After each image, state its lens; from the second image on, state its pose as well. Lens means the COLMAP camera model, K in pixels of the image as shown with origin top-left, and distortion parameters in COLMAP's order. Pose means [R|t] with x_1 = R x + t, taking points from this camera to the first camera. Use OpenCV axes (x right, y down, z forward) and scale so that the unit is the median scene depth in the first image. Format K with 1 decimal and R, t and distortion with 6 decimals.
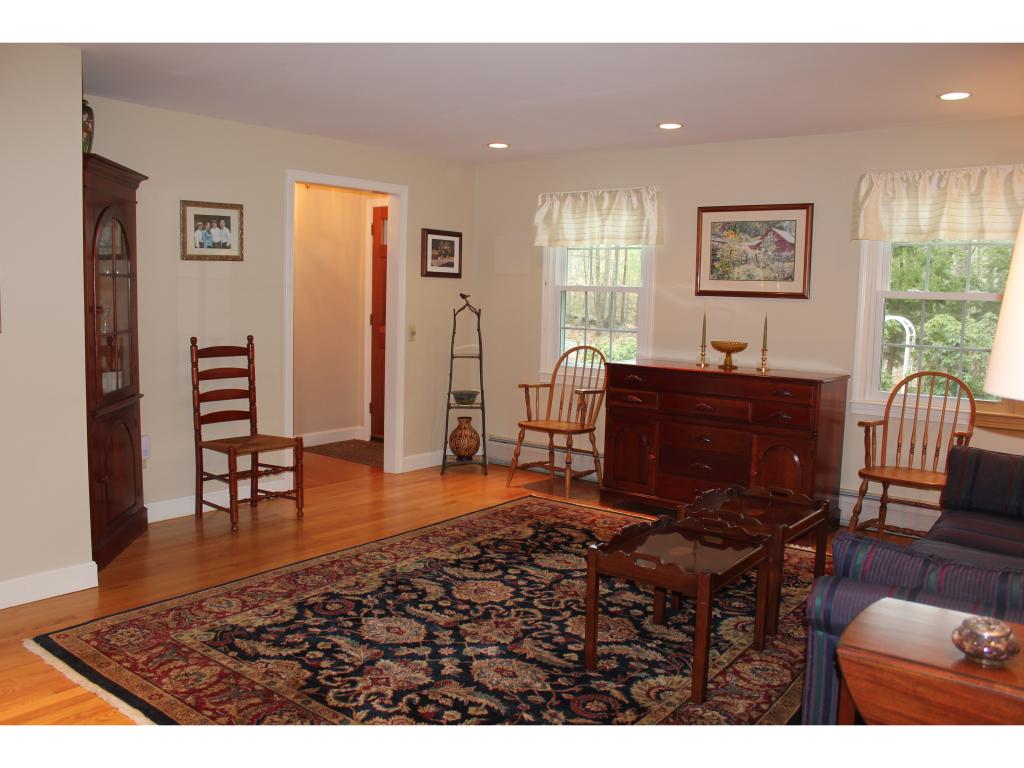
lens RADIAL K [[853.1, 0, 496.6], [0, 853.1, 381.8], [0, 0, 1]] dist [-0.159951, 0.142222]
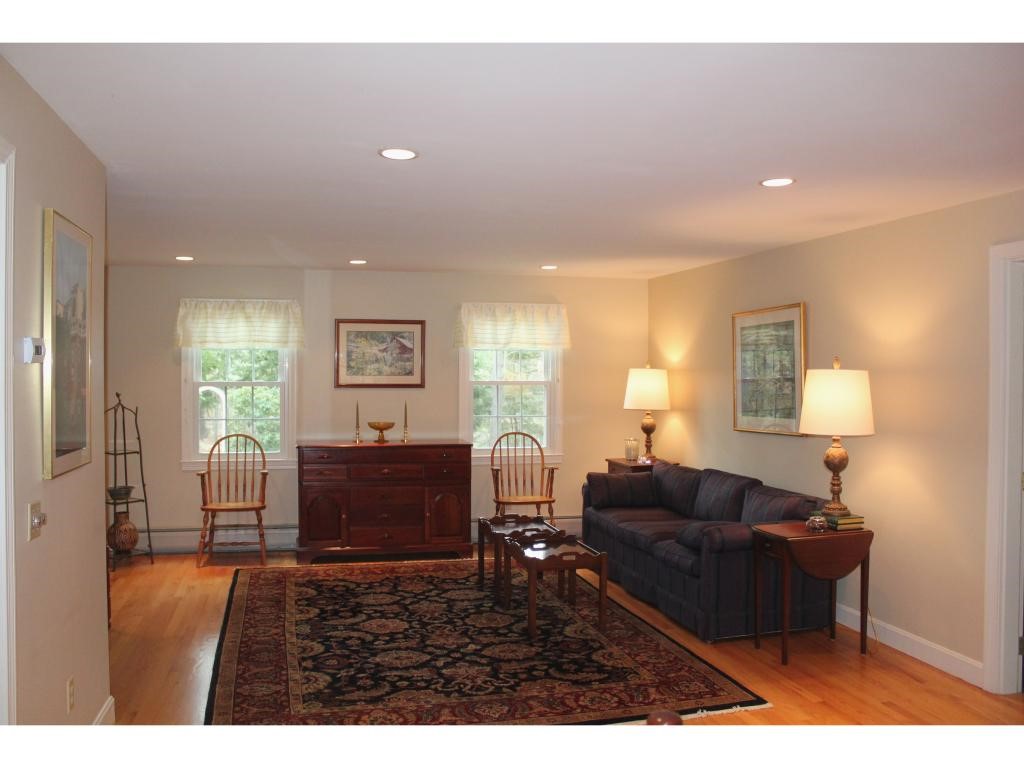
lens RADIAL K [[853.1, 0, 496.6], [0, 853.1, 381.8], [0, 0, 1]] dist [-0.159951, 0.142222]
pose [[0.605087, -0.028623, 0.795645, -0.936560], [0.091946, 0.995179, -0.034123, -0.066271], [-0.790833, 0.093804, 0.604801, 0.046823]]
